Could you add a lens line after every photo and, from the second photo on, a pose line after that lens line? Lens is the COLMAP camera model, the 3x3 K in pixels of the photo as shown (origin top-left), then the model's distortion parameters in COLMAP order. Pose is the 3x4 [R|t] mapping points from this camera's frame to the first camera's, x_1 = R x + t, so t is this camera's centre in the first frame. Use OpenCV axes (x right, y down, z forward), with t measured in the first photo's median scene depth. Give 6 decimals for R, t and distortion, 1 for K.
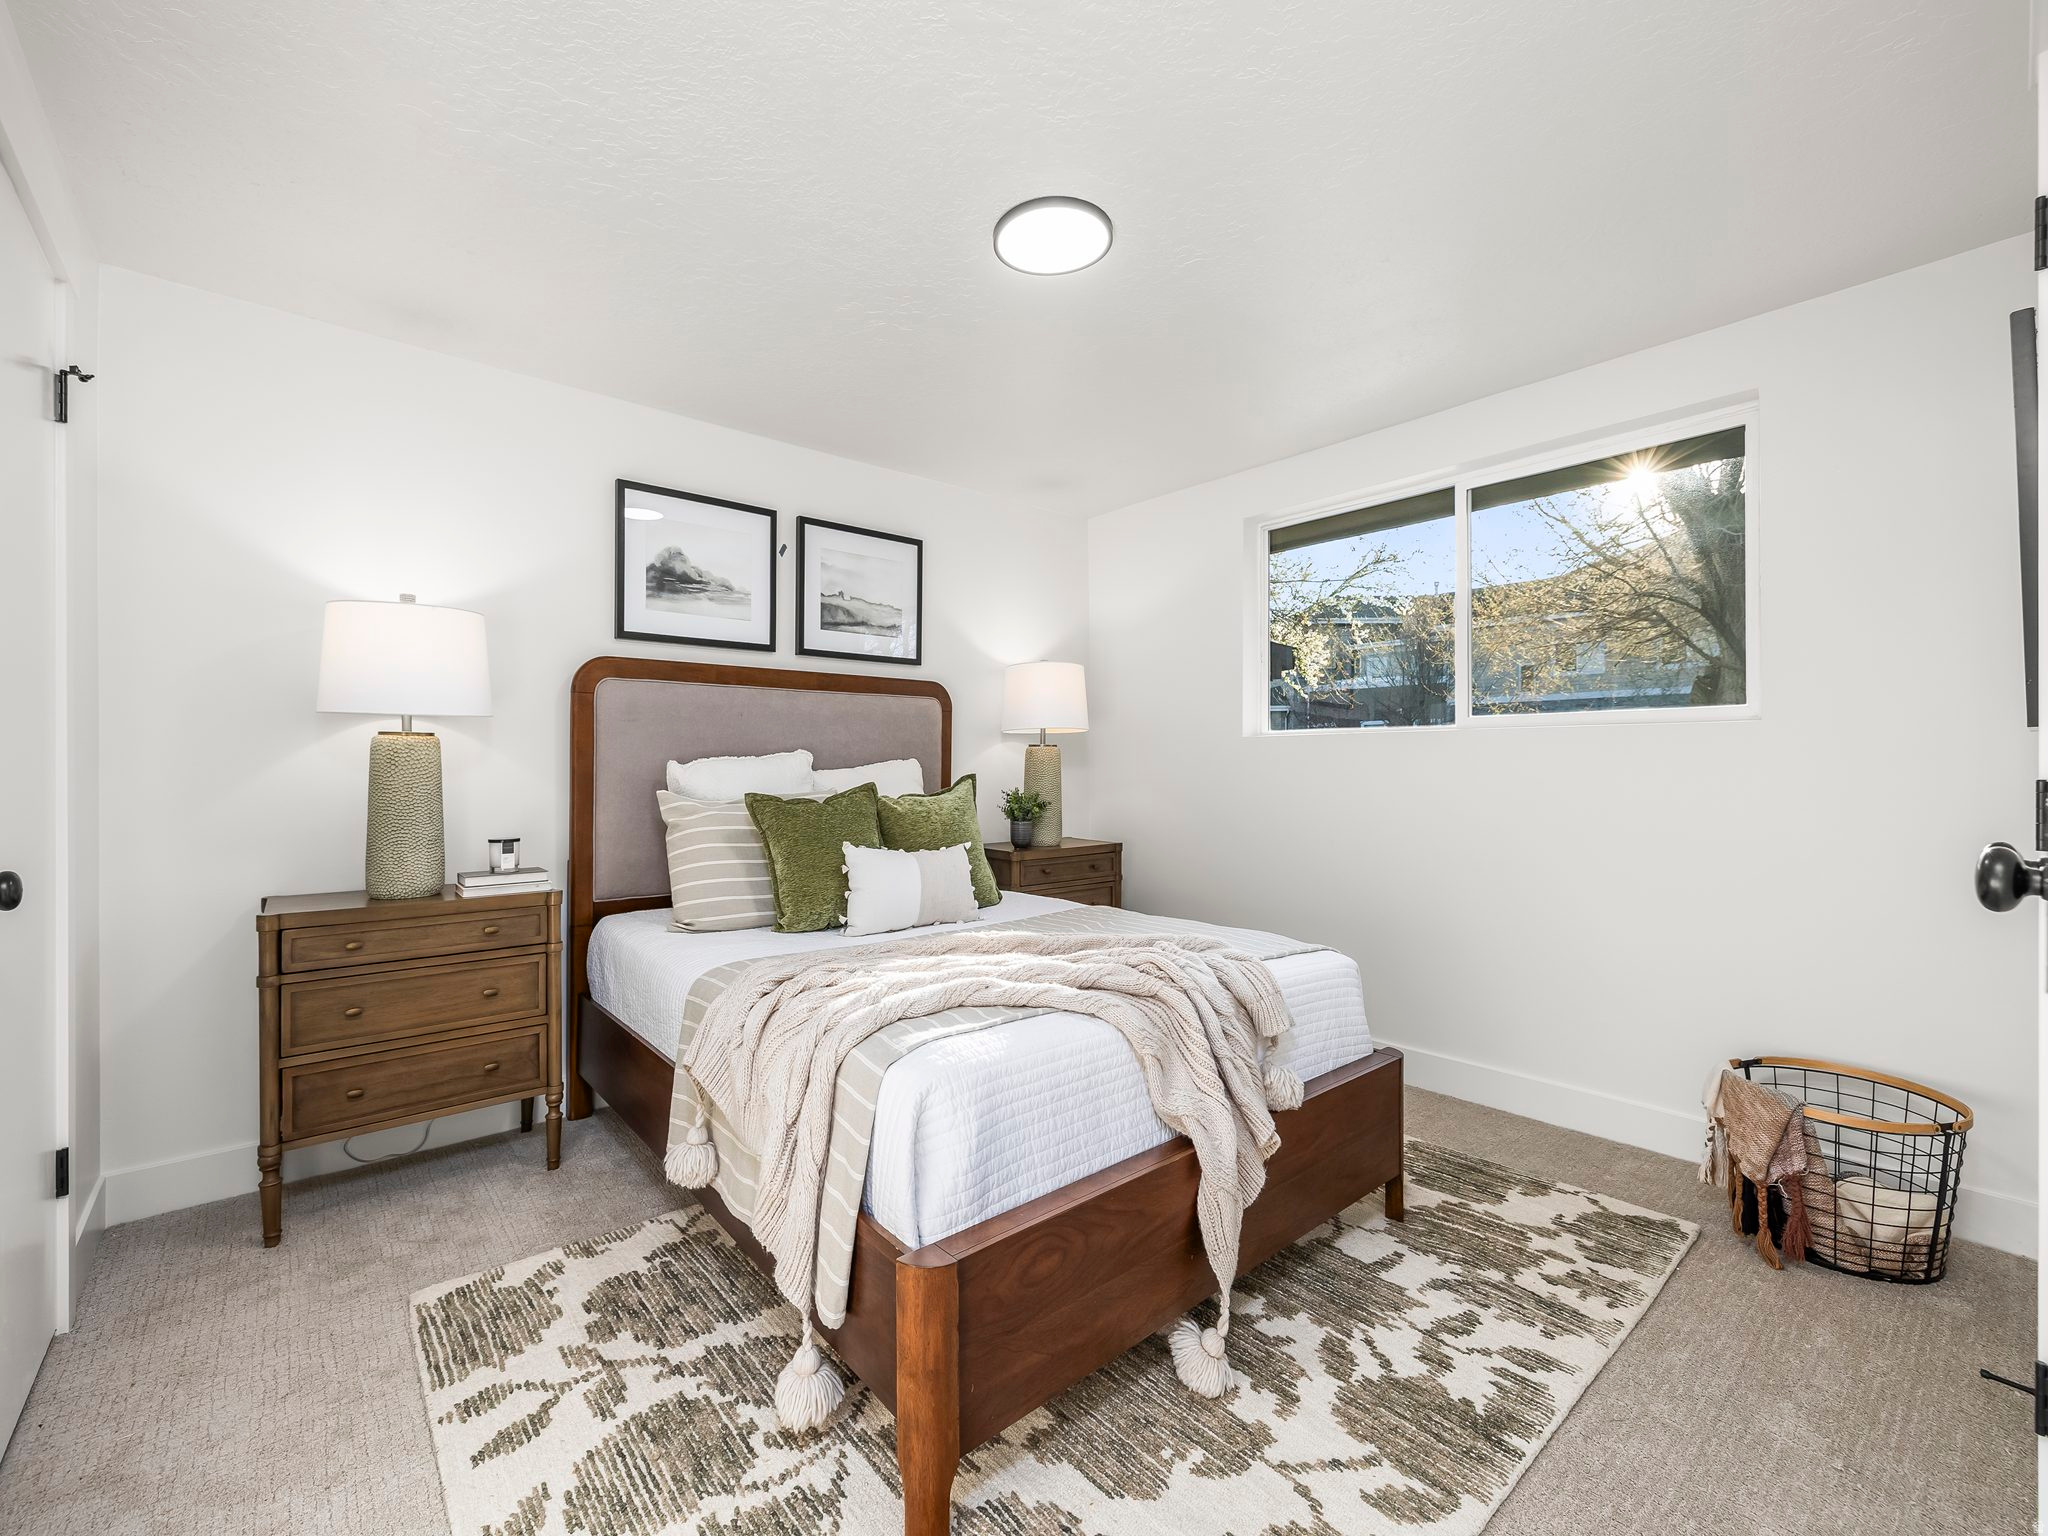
lens RADIAL K [[861.1, 0, 992.4], [0, 861.1, 763.2], [0, 0, 1]] dist [0.001766, 0.000175]
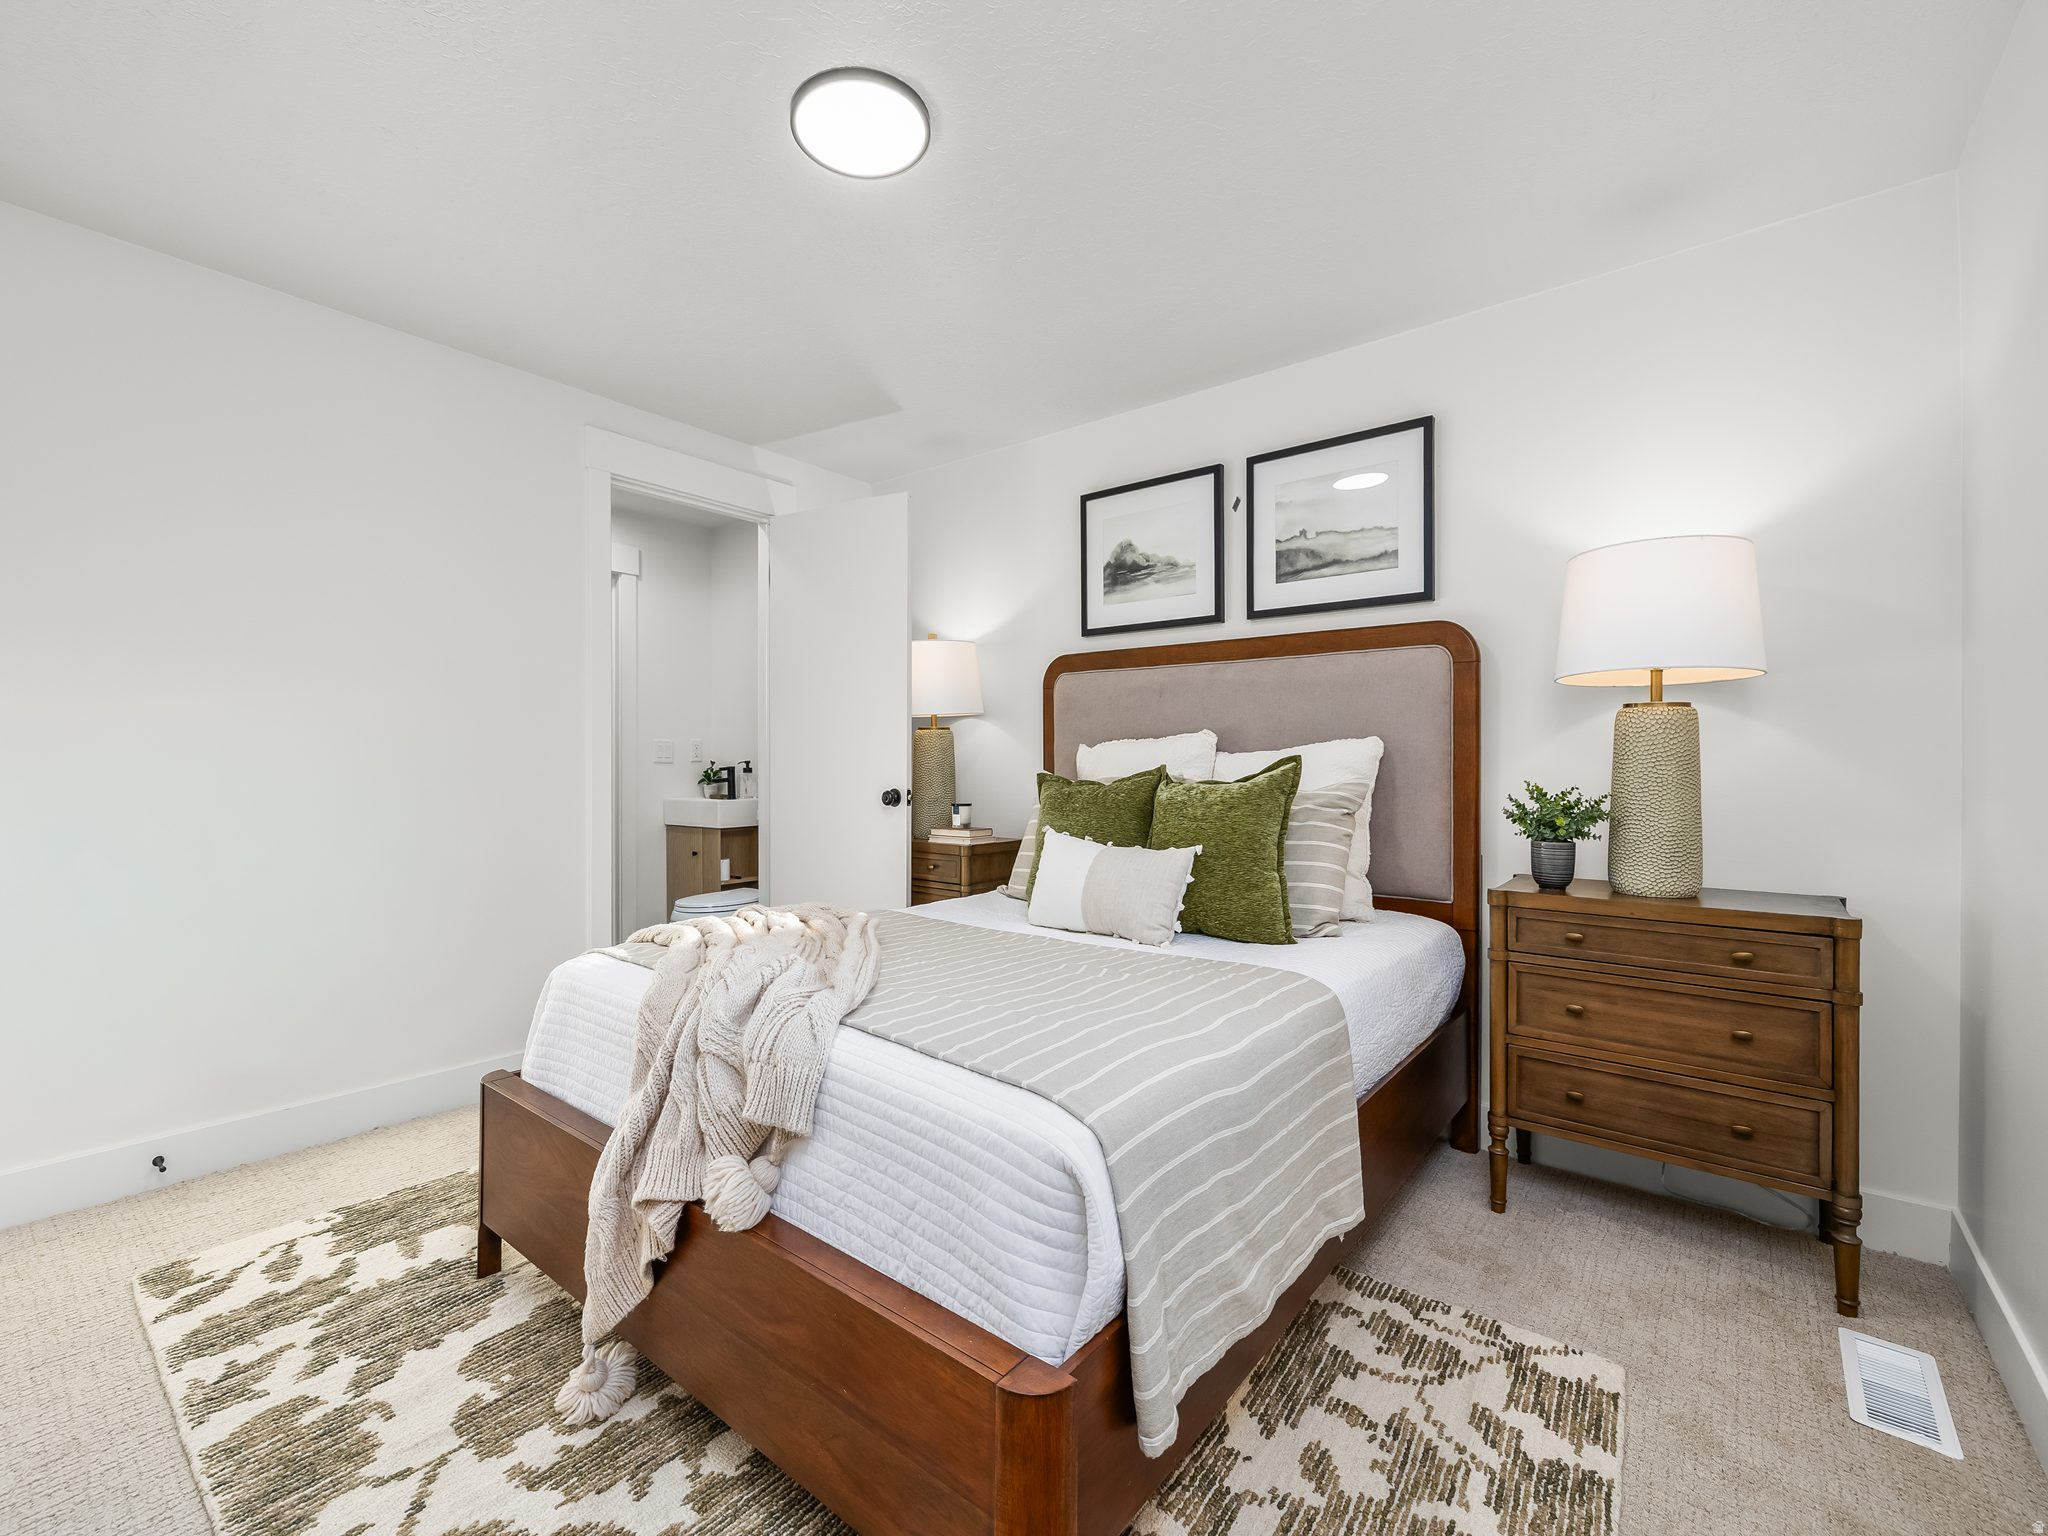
lens RADIAL K [[861.1, 0, 992.4], [0, 861.1, 763.2], [0, 0, 1]] dist [0.001766, 0.000175]
pose [[0.196433, 0.004011, -0.980509, 0.599440], [-0.001558, 0.999992, 0.003778, 0.015904], [0.980516, 0.000786, 0.196437, 0.607263]]
